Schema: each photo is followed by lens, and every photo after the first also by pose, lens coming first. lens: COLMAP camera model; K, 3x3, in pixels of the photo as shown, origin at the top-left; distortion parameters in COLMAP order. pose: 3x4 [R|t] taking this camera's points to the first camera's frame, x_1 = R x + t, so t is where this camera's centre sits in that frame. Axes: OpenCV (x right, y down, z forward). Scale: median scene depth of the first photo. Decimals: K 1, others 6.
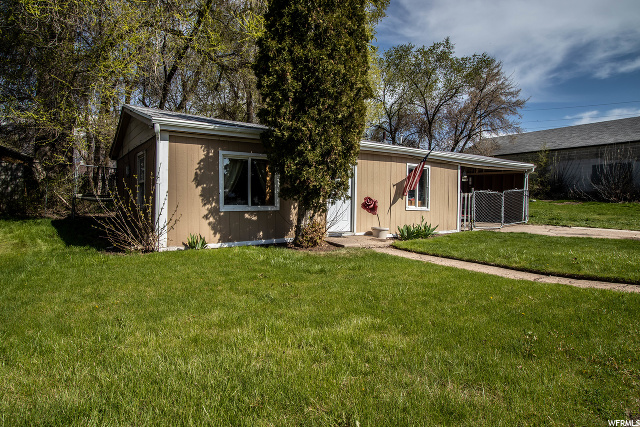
lens RADIAL K [[383.0, 0, 318.9], [0, 383.0, 202.5], [0, 0, 1]] dist [-0.000094, -0.000057]
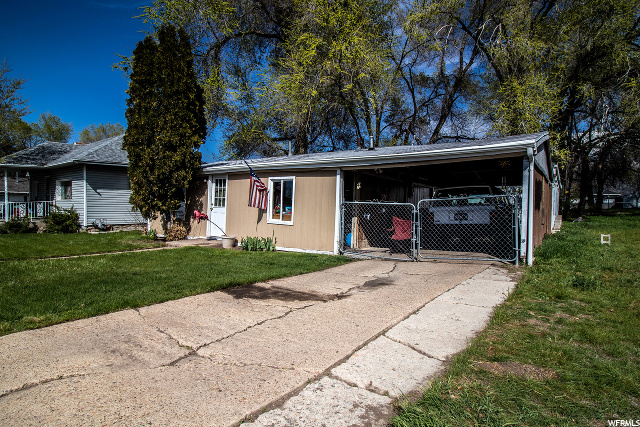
lens RADIAL K [[355.4, 0, 320.0], [0, 355.4, 213.5], [0, 0, 1]] dist [-0.000096, 0.000003]
pose [[0.331669, 0.001430, -0.943395, 1.183746], [-0.020772, 0.999767, -0.005788, -0.003211], [0.943167, 0.021516, 0.331622, 0.822873]]
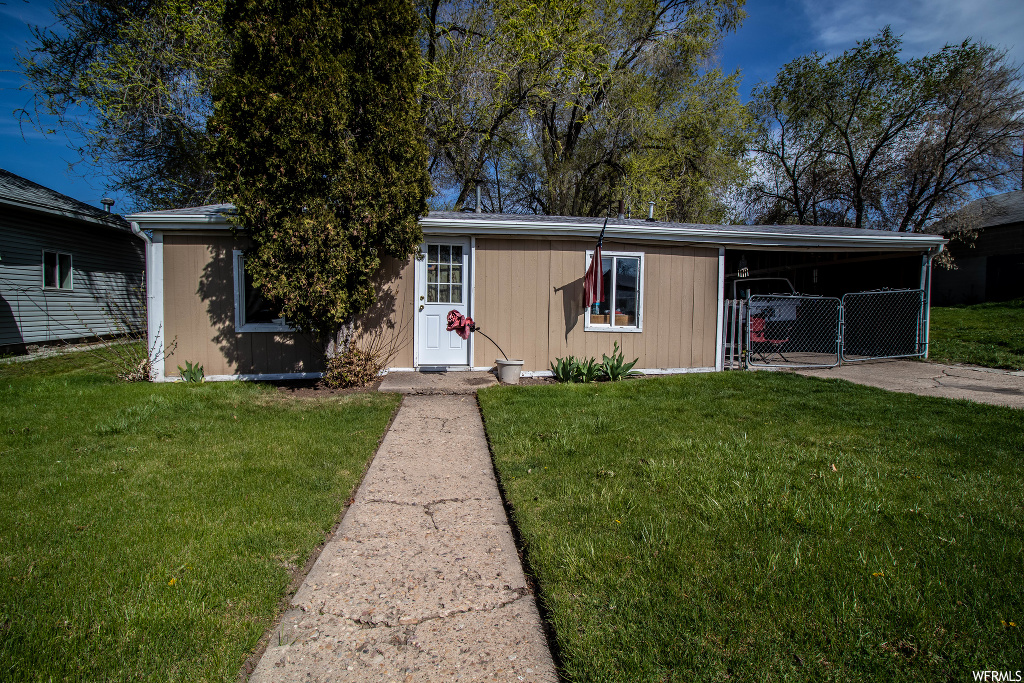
lens RADIAL K [[486.8, 0, 513.8], [0, 486.8, 327.5], [0, 0, 1]] dist [-0.014602, -0.000521]
pose [[0.895321, 0.005086, -0.445393, 0.464978], [0.005893, 0.999712, 0.023263, -0.003711], [0.445383, -0.023453, 0.895033, 0.287228]]
